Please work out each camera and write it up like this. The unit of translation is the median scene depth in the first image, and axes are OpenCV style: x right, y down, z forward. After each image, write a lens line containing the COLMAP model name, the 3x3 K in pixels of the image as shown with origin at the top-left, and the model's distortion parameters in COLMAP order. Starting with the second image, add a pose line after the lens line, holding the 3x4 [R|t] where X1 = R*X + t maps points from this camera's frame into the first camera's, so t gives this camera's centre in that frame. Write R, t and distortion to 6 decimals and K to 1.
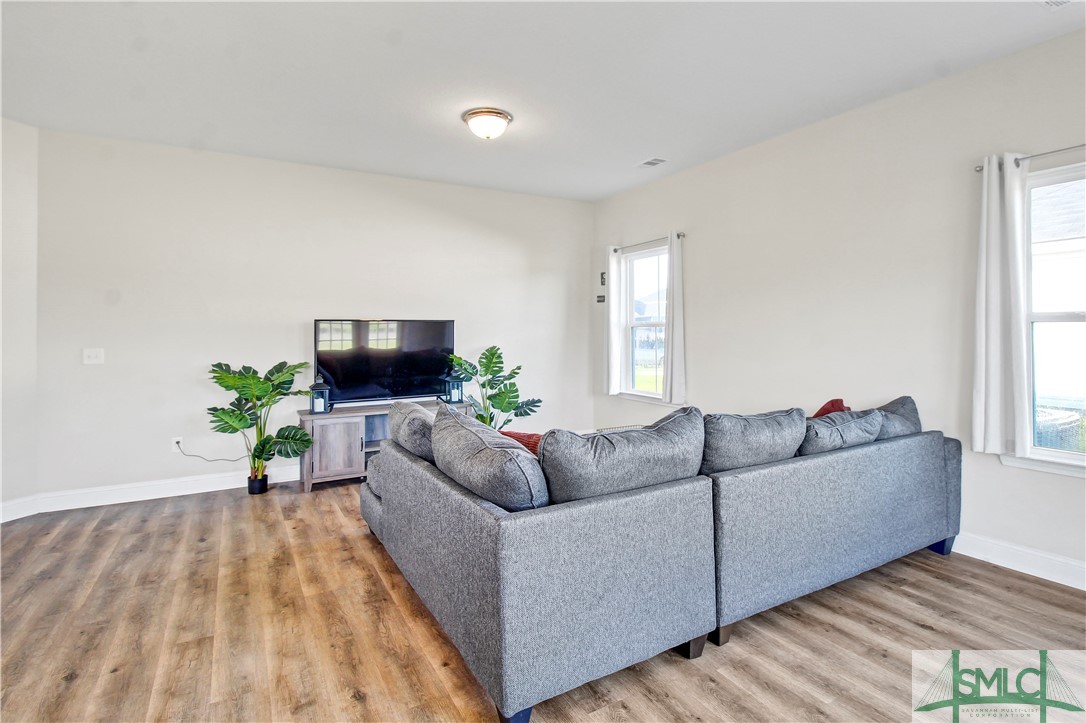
lens RADIAL K [[534.3, 0, 545.5], [0, 534.3, 336.4], [0, 0, 1]] dist [-0.000110, -0.010021]
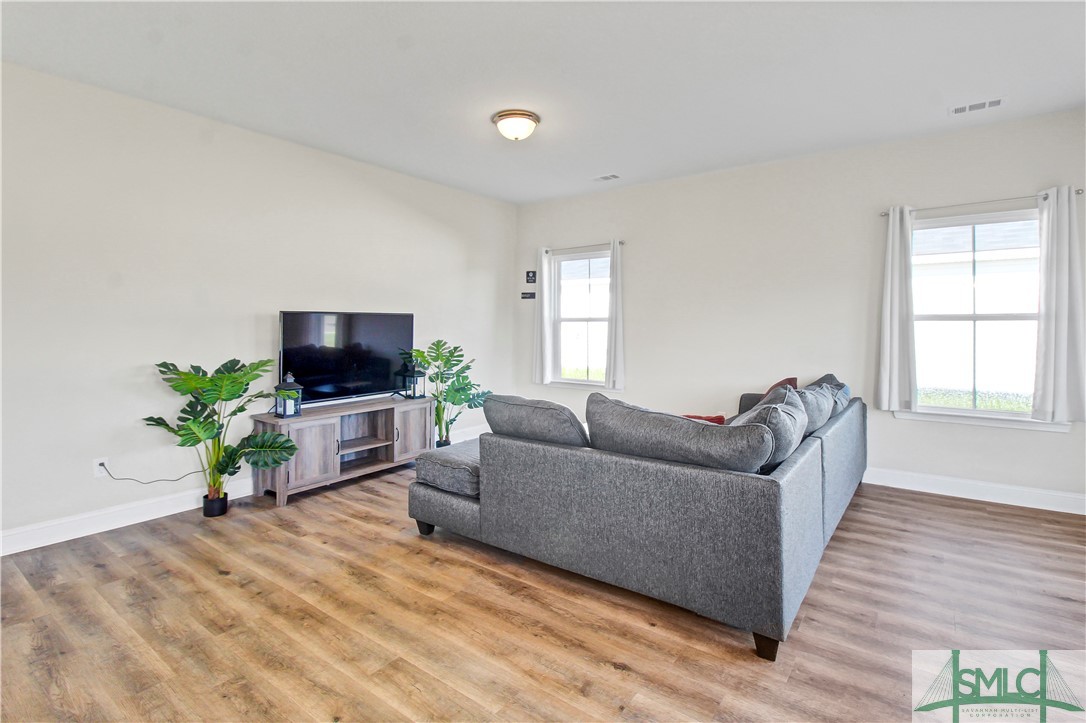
lens RADIAL K [[512.3, 0, 544.7], [0, 512.3, 332.7], [0, 0, 1]] dist [0.001131, -0.006379]
pose [[0.921968, -0.001148, 0.387264, -0.487212], [-0.000252, 0.999994, 0.003565, 0.001786], [-0.387265, -0.003384, 0.921962, 0.063267]]
